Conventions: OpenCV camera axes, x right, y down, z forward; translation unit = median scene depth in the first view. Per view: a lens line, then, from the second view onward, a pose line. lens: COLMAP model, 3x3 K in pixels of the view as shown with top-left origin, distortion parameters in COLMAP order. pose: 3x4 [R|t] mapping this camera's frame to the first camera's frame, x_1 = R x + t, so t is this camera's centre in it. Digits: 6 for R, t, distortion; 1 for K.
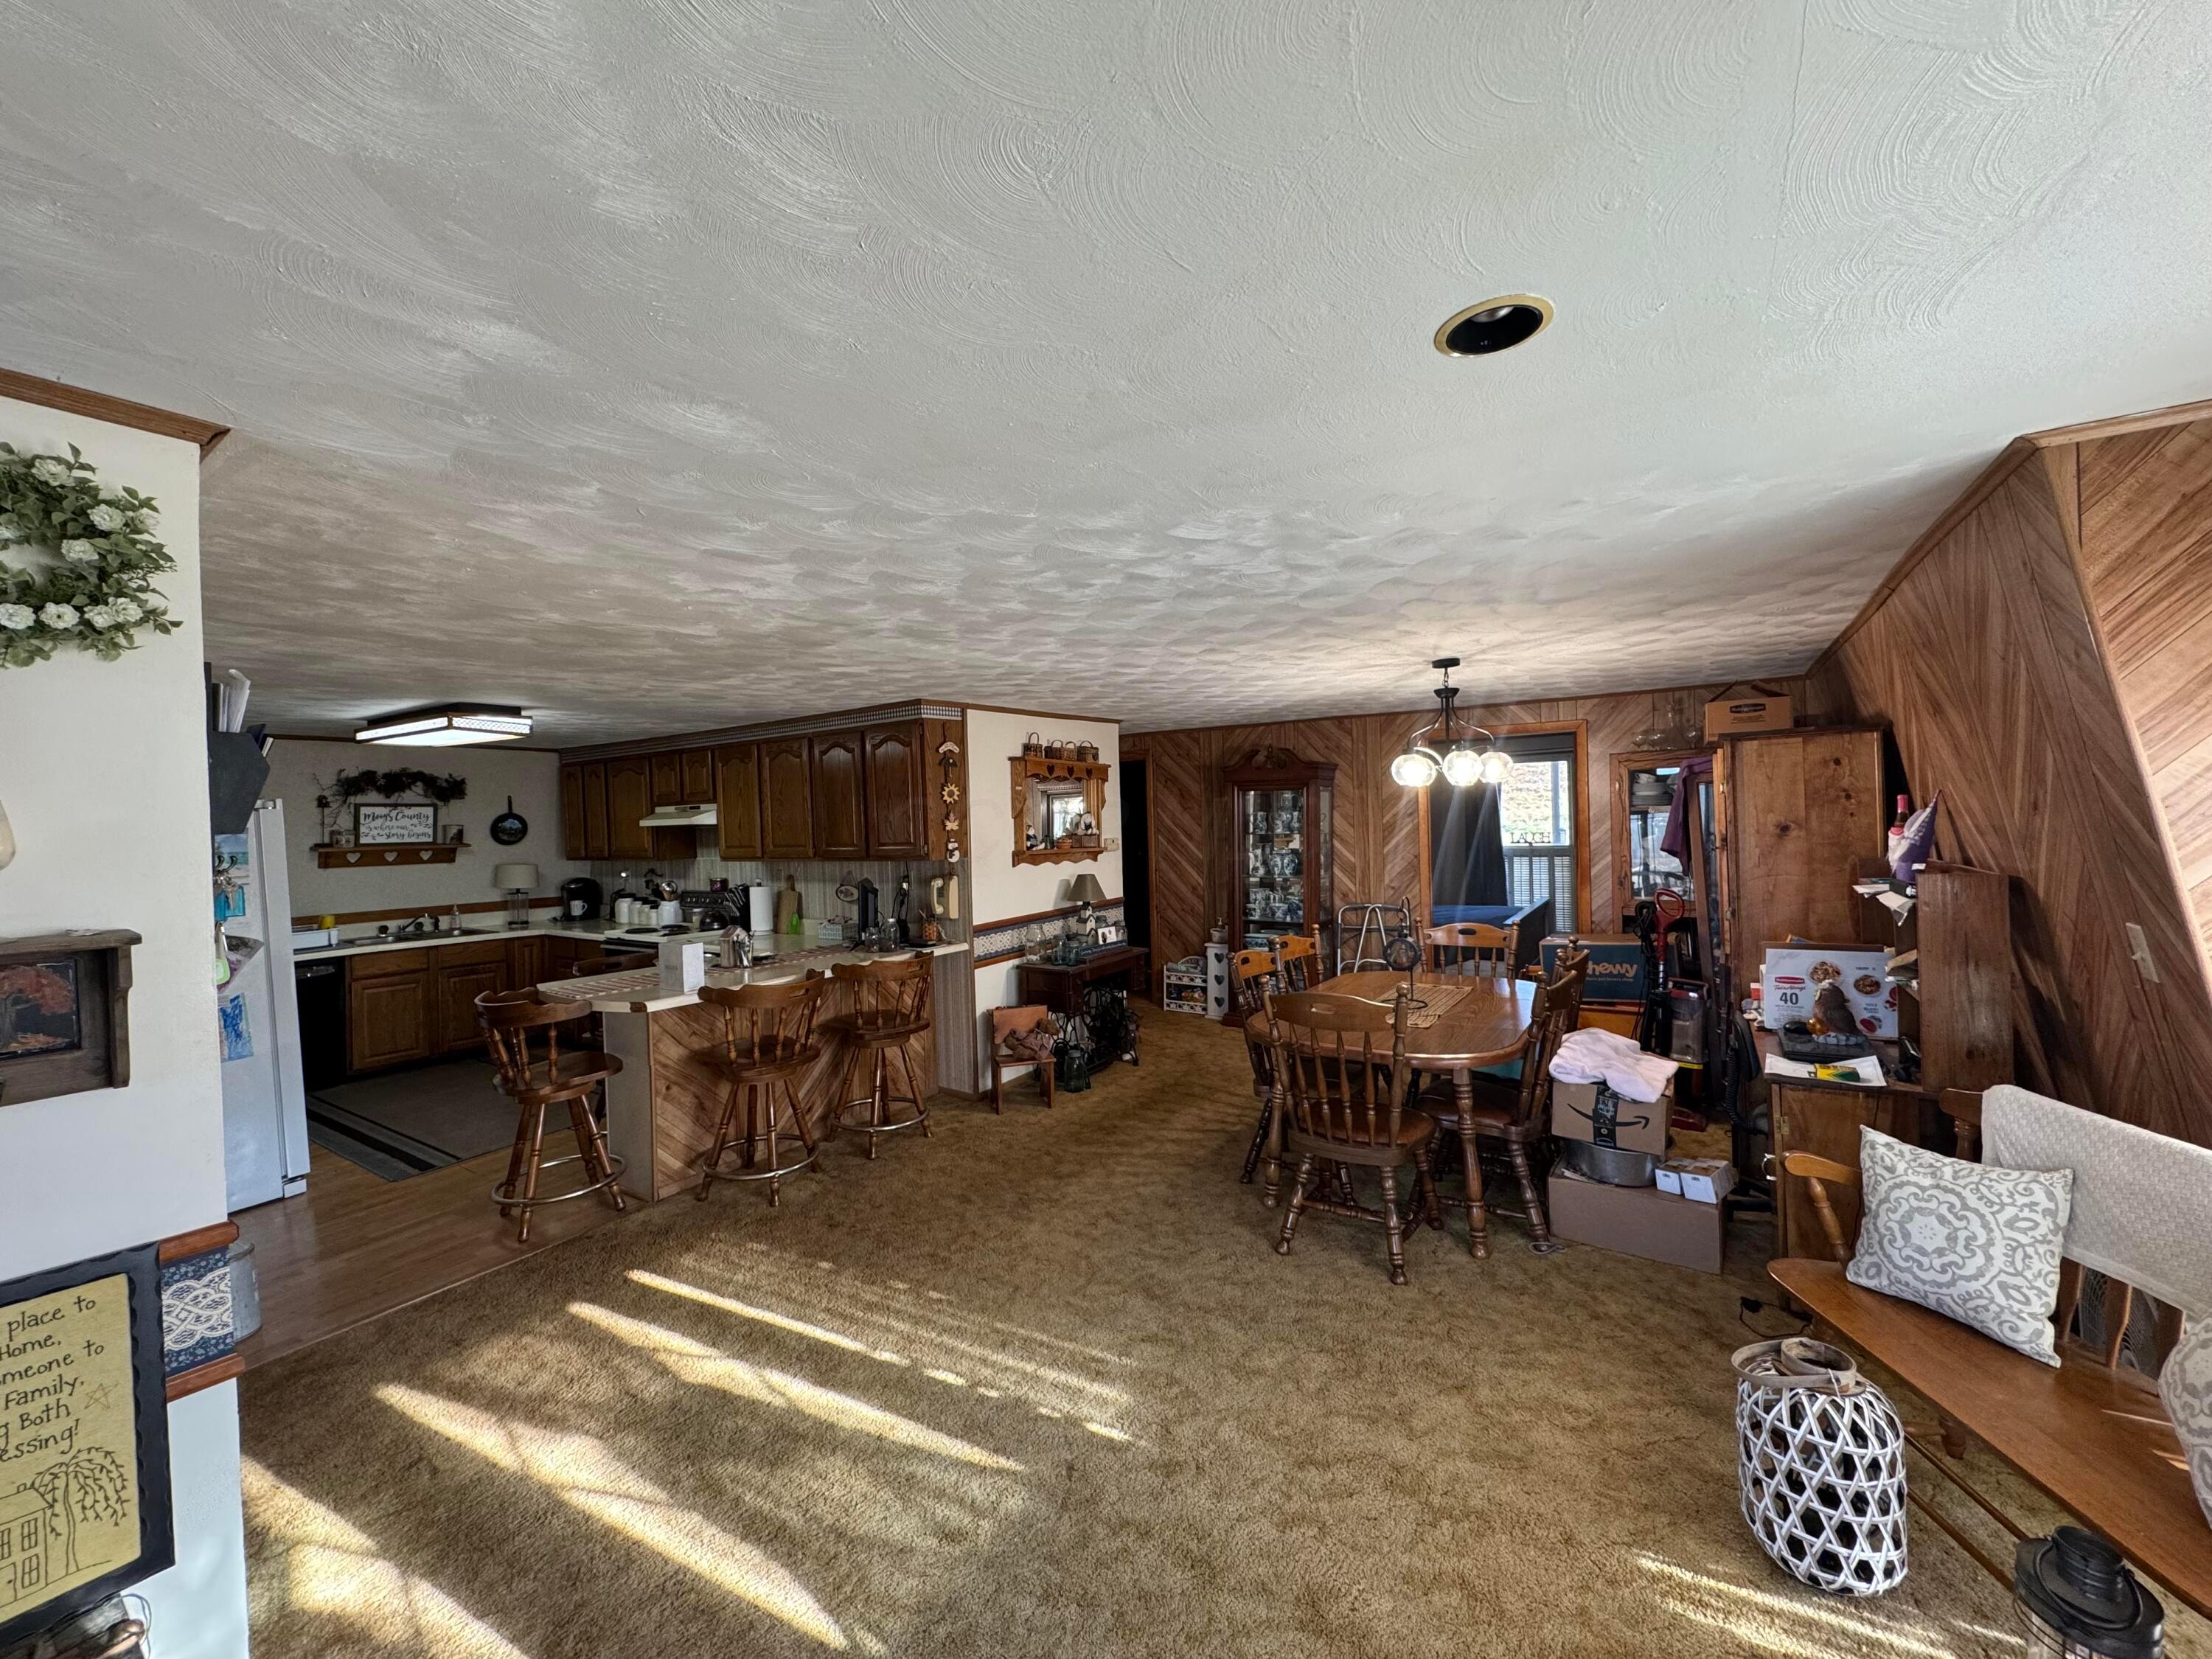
lens RADIAL K [[879.2, 0, 1106.0], [0, 879.2, 829.5], [0, 0, 1]] dist [-0.002290, -0.000326]
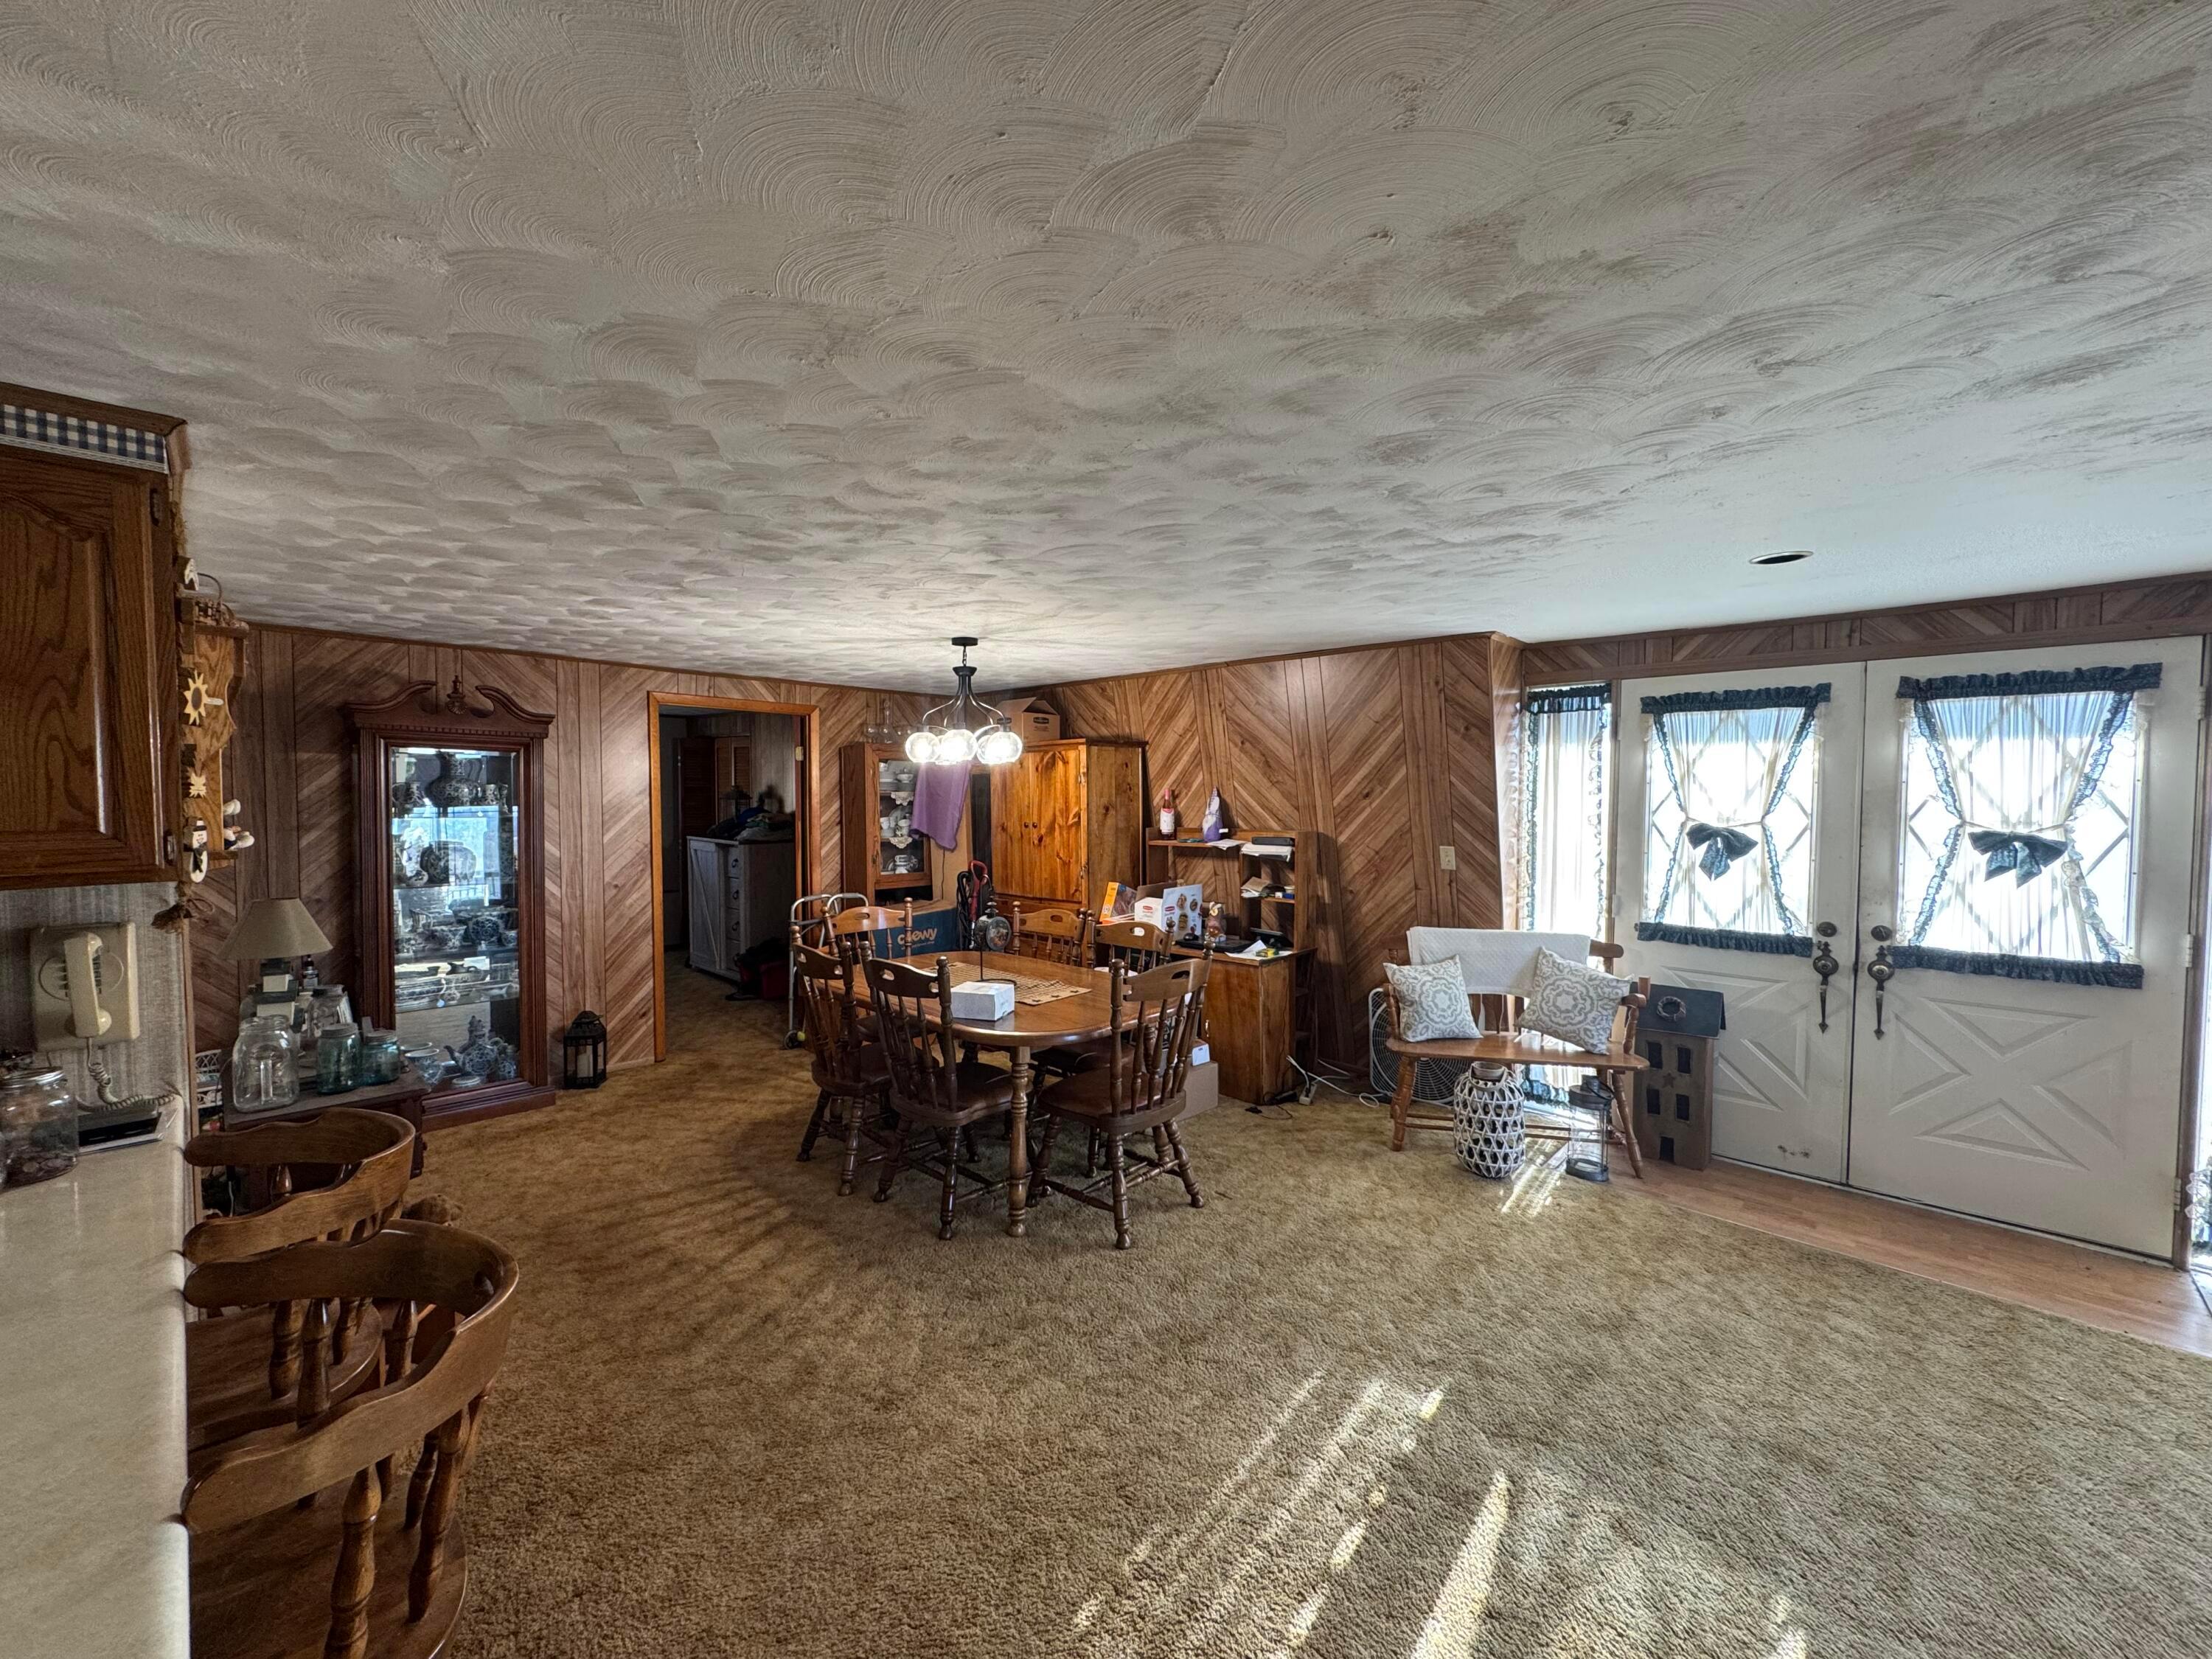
lens RADIAL K [[887.0, 0, 1102.2], [0, 887.0, 824.3], [0, 0, 1]] dist [-0.001378, -0.000236]
pose [[0.166517, -0.005143, 0.986025, -0.470095], [0.005257, 0.999977, 0.004328, 0.011657], [-0.986025, 0.004463, 0.166540, 0.540387]]
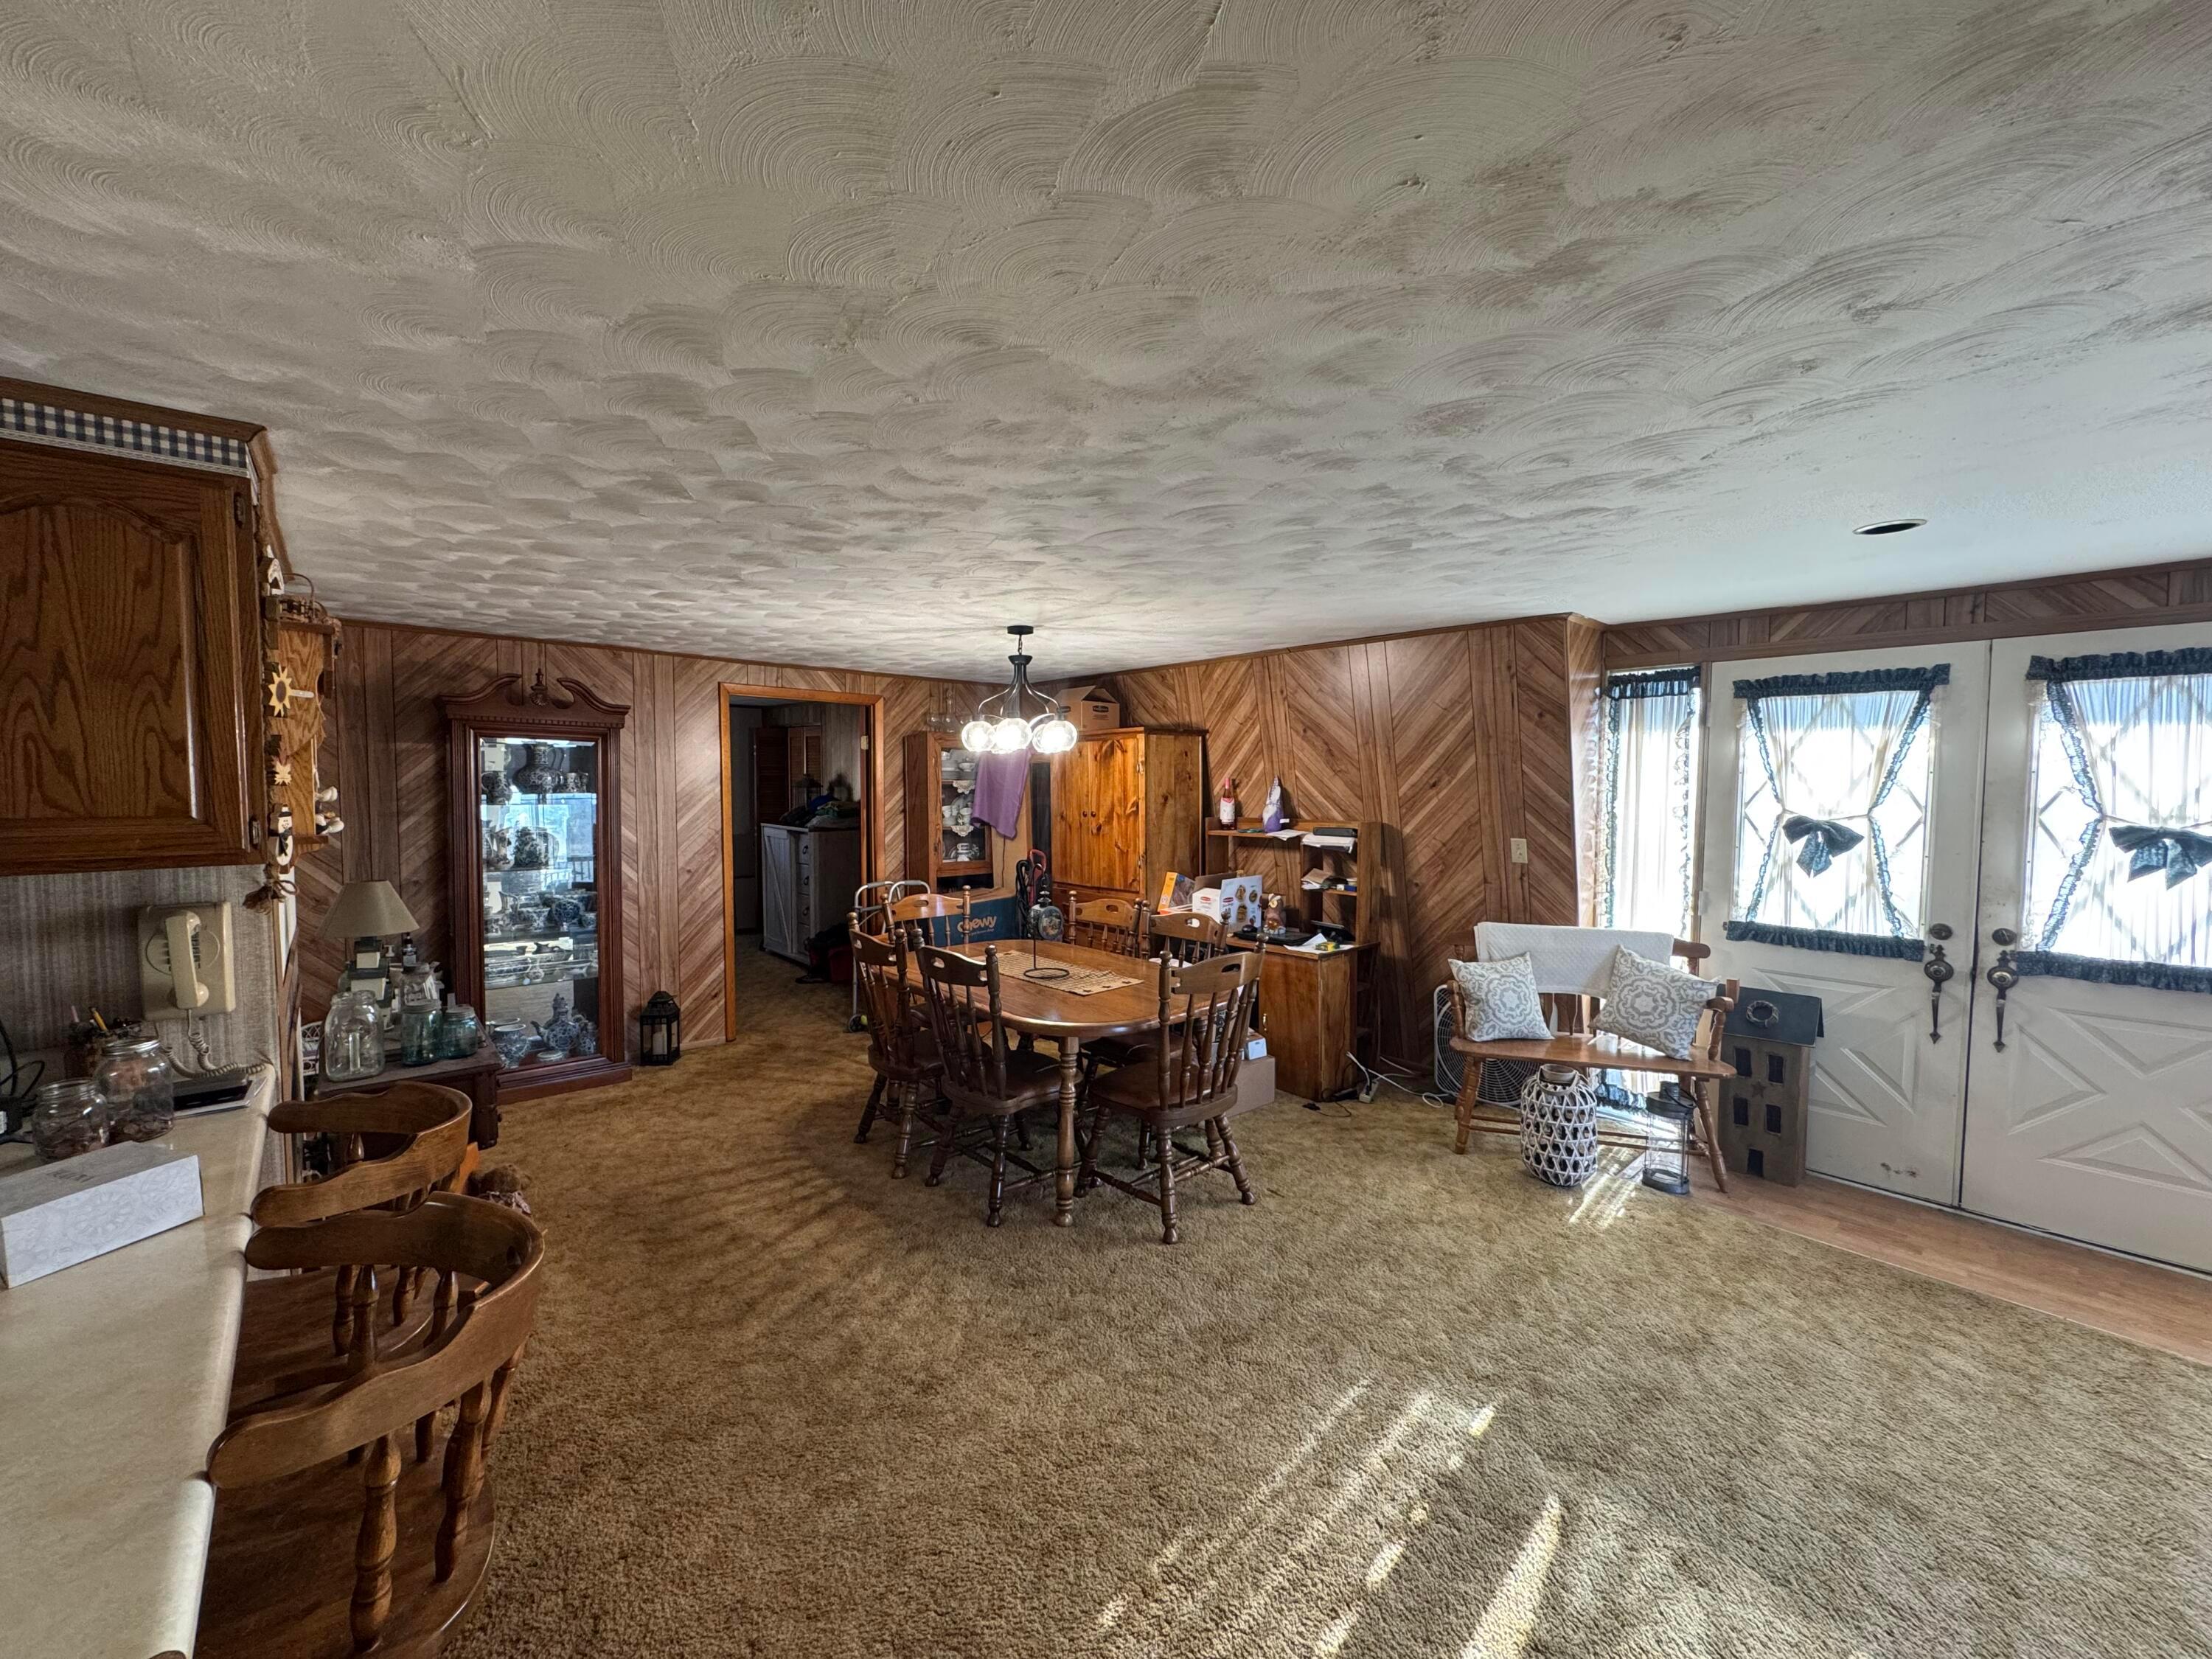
lens RADIAL K [[886.6, 0, 1102.4], [0, 886.6, 824.7], [0, 0, 1]] dist [-0.001272, -0.000036]
pose [[0.246017, -0.016868, 0.969119, -0.458914], [0.000867, 0.999852, 0.017183, 0.011180], [-0.969265, -0.003387, 0.245995, 0.526537]]
